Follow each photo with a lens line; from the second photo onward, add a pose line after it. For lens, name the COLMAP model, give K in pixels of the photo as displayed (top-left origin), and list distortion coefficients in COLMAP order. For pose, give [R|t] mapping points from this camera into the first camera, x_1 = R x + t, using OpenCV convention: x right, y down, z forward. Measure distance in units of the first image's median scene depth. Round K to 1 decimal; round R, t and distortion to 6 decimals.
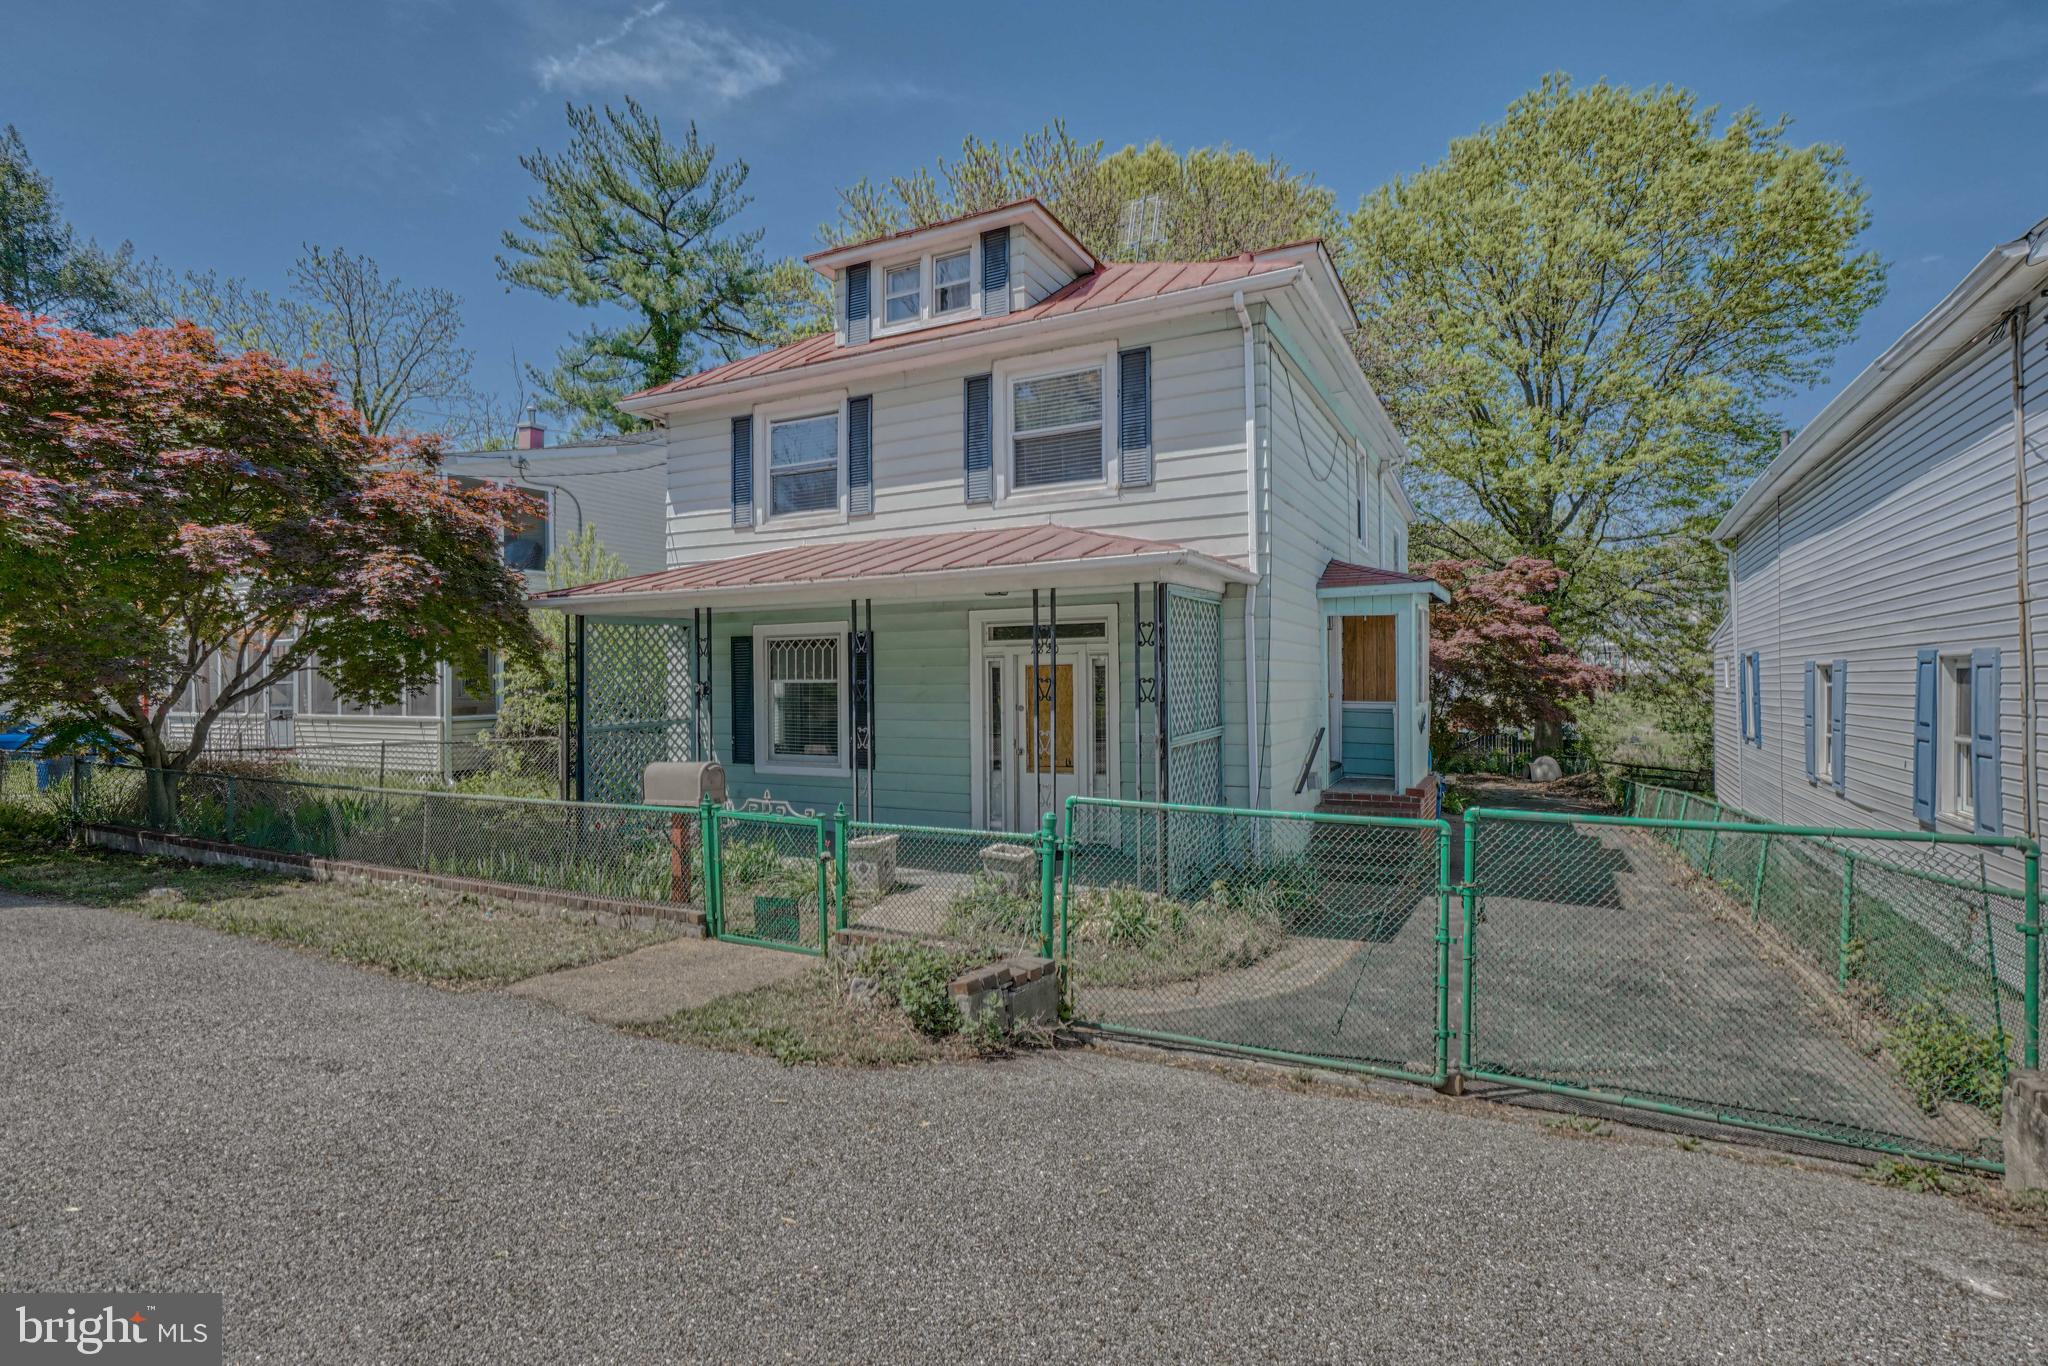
lens RADIAL K [[1011.9, 0, 1031.1], [0, 1011.9, 695.5], [0, 0, 1]] dist [-0.001419, 0.000947]
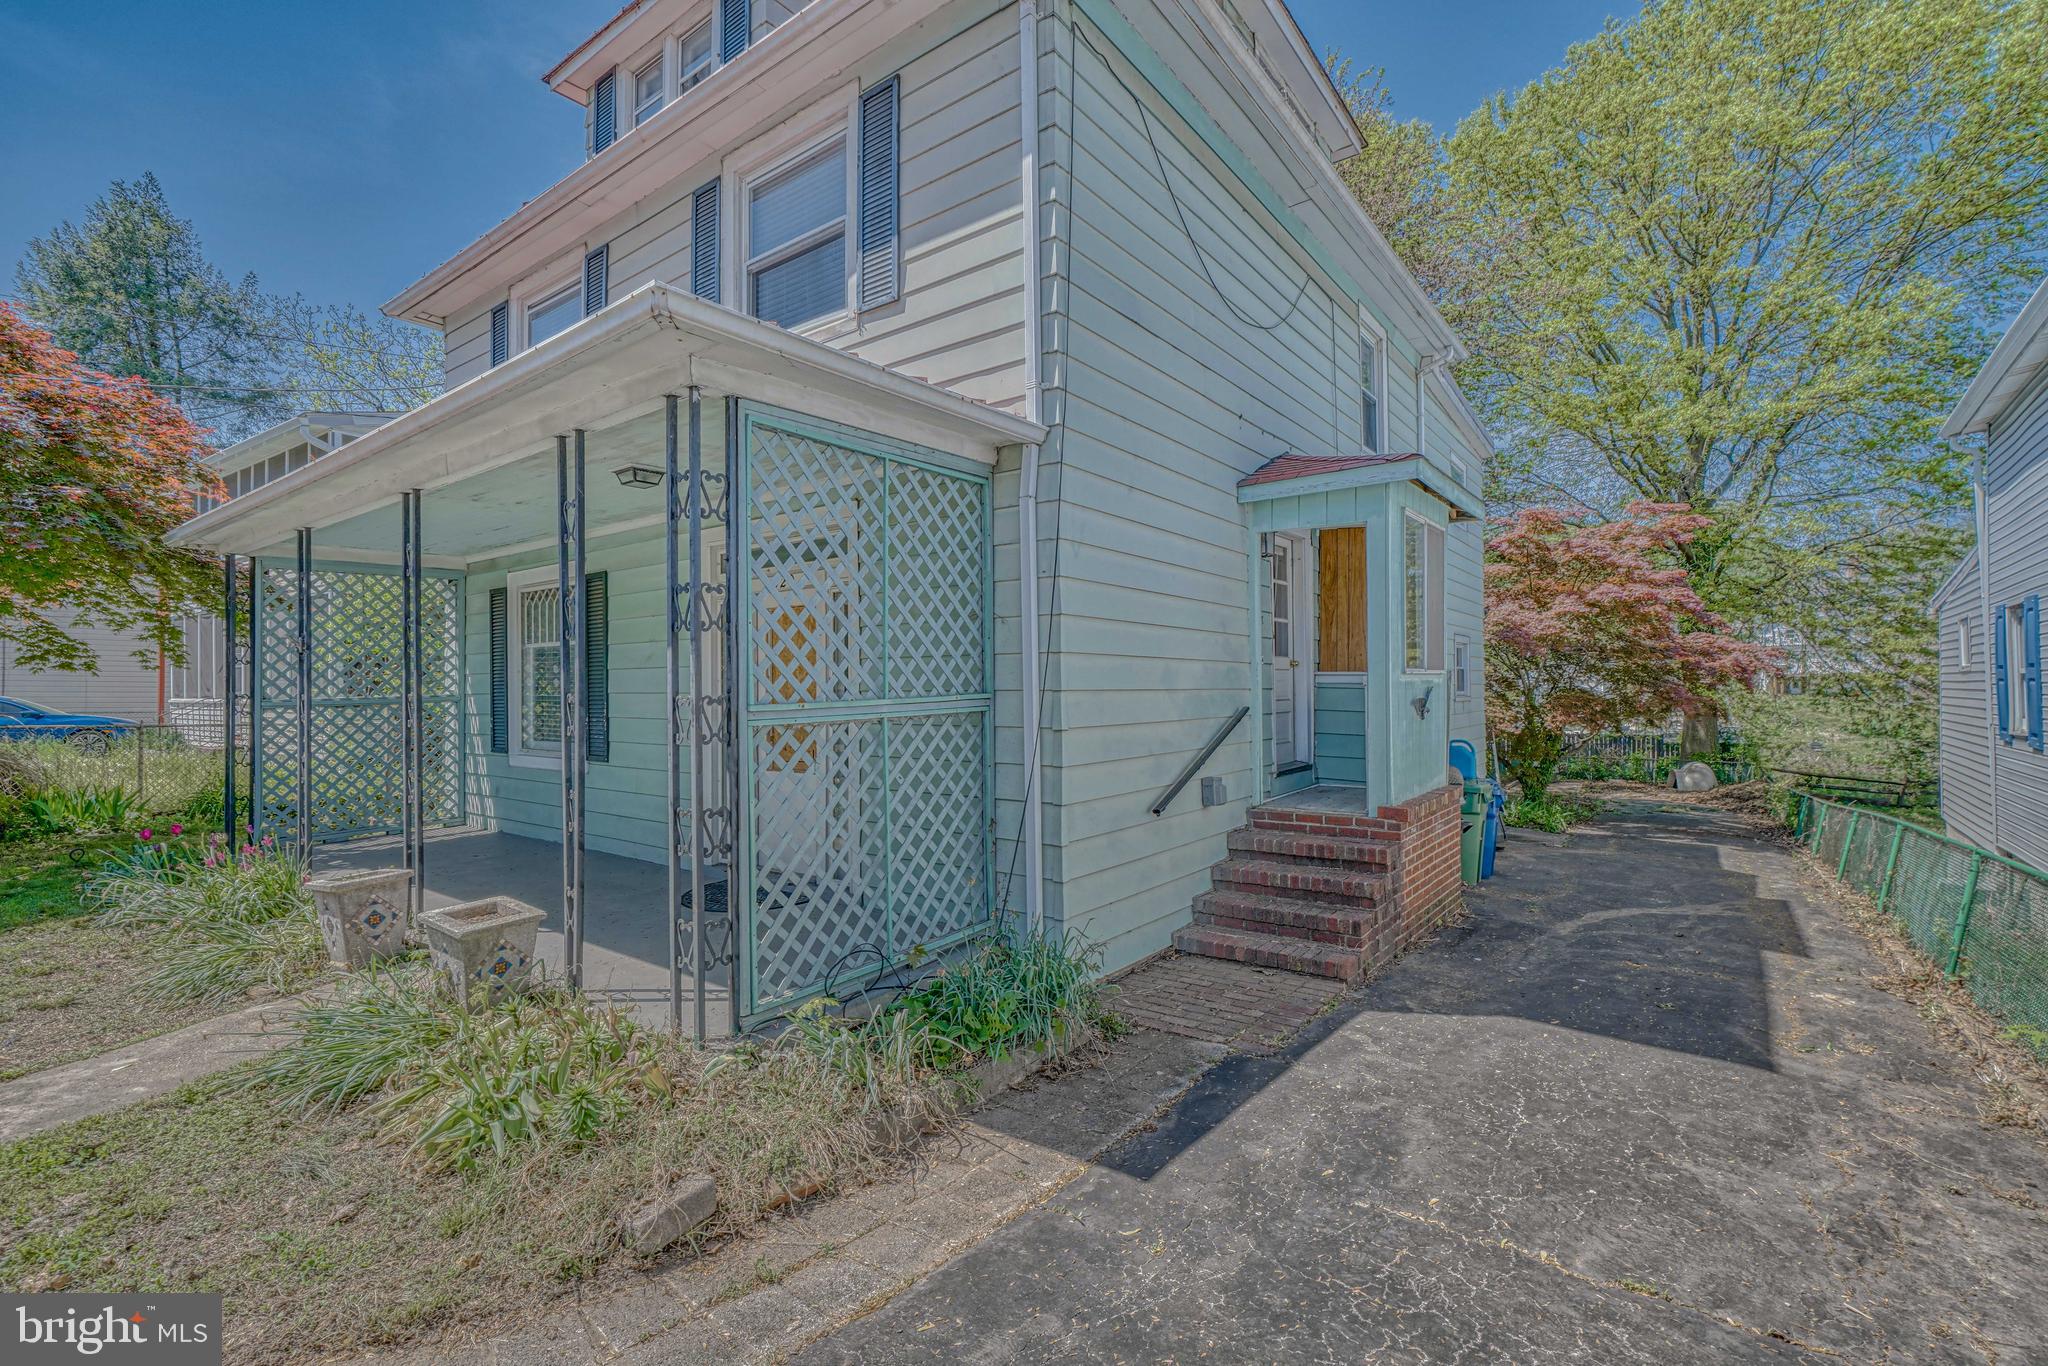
lens RADIAL K [[928.2, 0, 1010.2], [0, 928.2, 692.1], [0, 0, 1]] dist [-0.009180, 0.004511]
pose [[0.983744, 0.002430, -0.179561, 0.246613], [-0.003669, 0.999972, -0.006569, 0.026251], [0.179540, 0.007121, 0.983725, 0.402287]]
